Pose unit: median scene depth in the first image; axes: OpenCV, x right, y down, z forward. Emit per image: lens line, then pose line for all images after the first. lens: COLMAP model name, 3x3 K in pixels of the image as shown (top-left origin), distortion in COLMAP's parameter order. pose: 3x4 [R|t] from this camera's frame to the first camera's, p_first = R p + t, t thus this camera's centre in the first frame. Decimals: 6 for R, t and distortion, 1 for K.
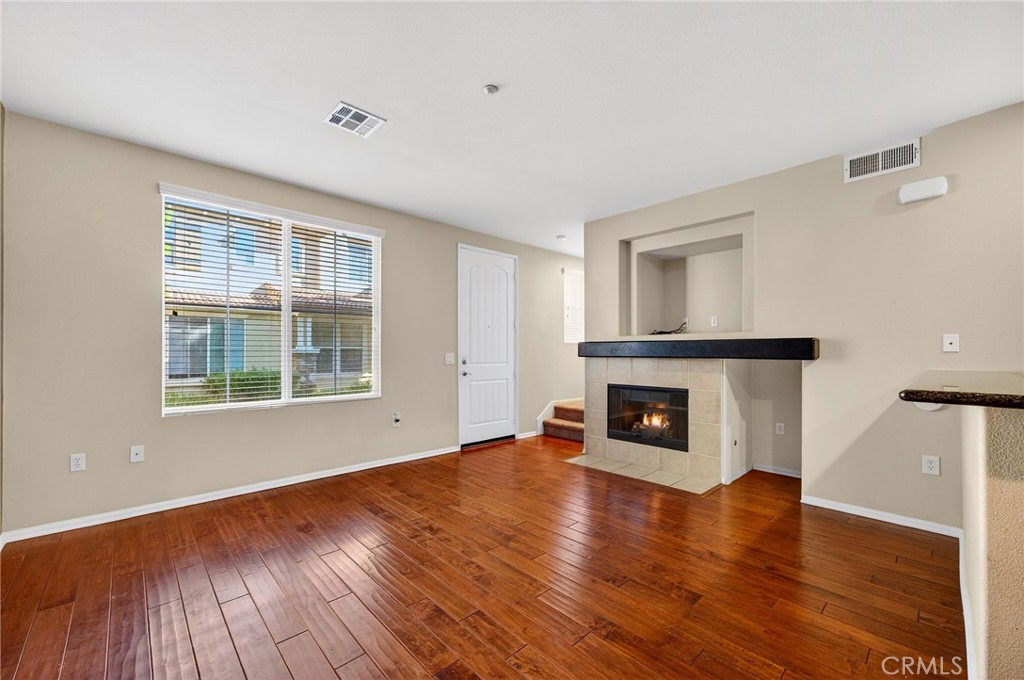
lens RADIAL K [[410.4, 0, 510.5], [0, 410.4, 341.8], [0, 0, 1]] dist [-0.001731, 0.004769]
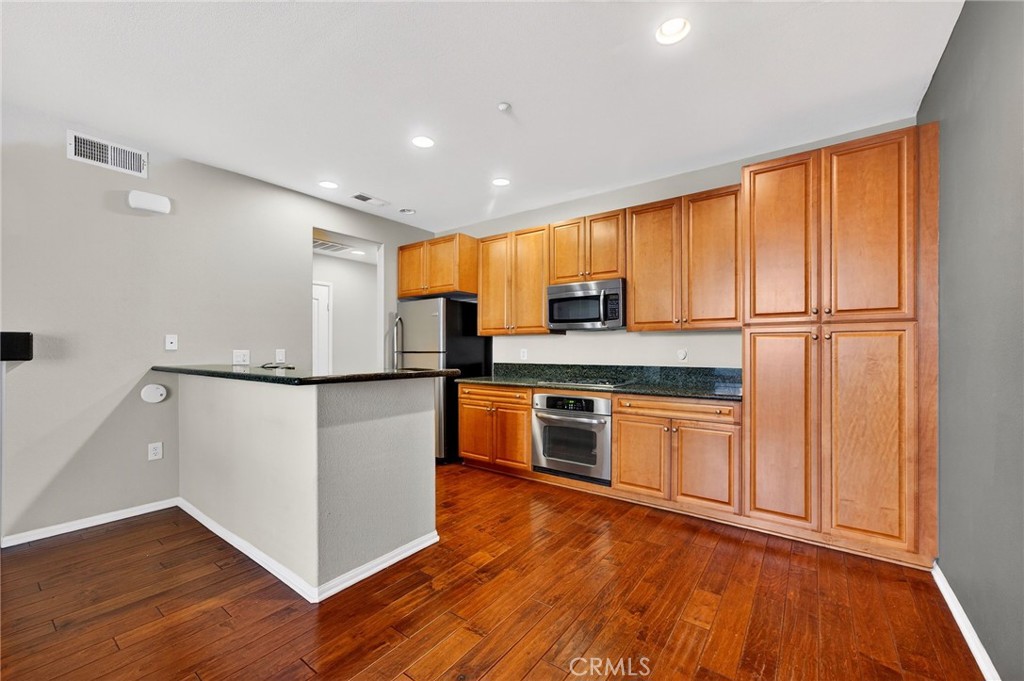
lens RADIAL K [[410.4, 0, 510.5], [0, 410.4, 342.3], [0, 0, 1]] dist [-0.001731, 0.004769]
pose [[-0.172722, 0.016046, 0.984840, -0.147469], [-0.024670, 0.999483, -0.020612, 0.001425], [-0.984662, -0.027856, -0.172237, 0.147542]]
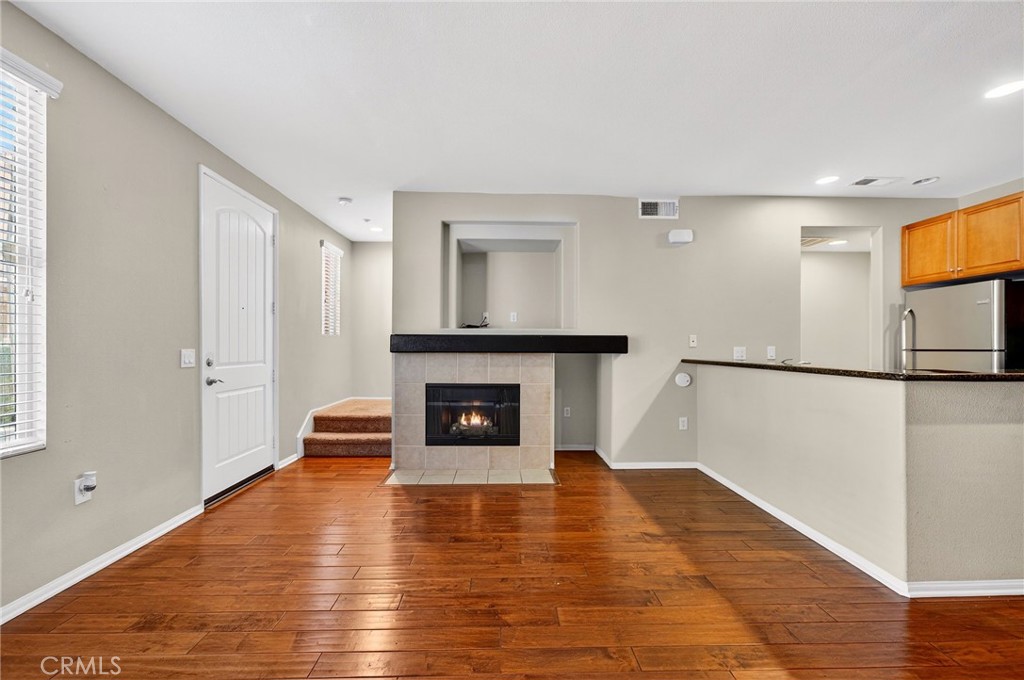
lens RADIAL K [[406.2, 0, 512.0], [0, 406.2, 340.0], [0, 0, 1]] dist [-0.021894, 0.011628]
pose [[0.668809, 0.011940, 0.743339, -0.282477], [-0.019749, 0.999803, 0.001710, 0.005734], [-0.743172, -0.015824, 0.668913, 0.294904]]
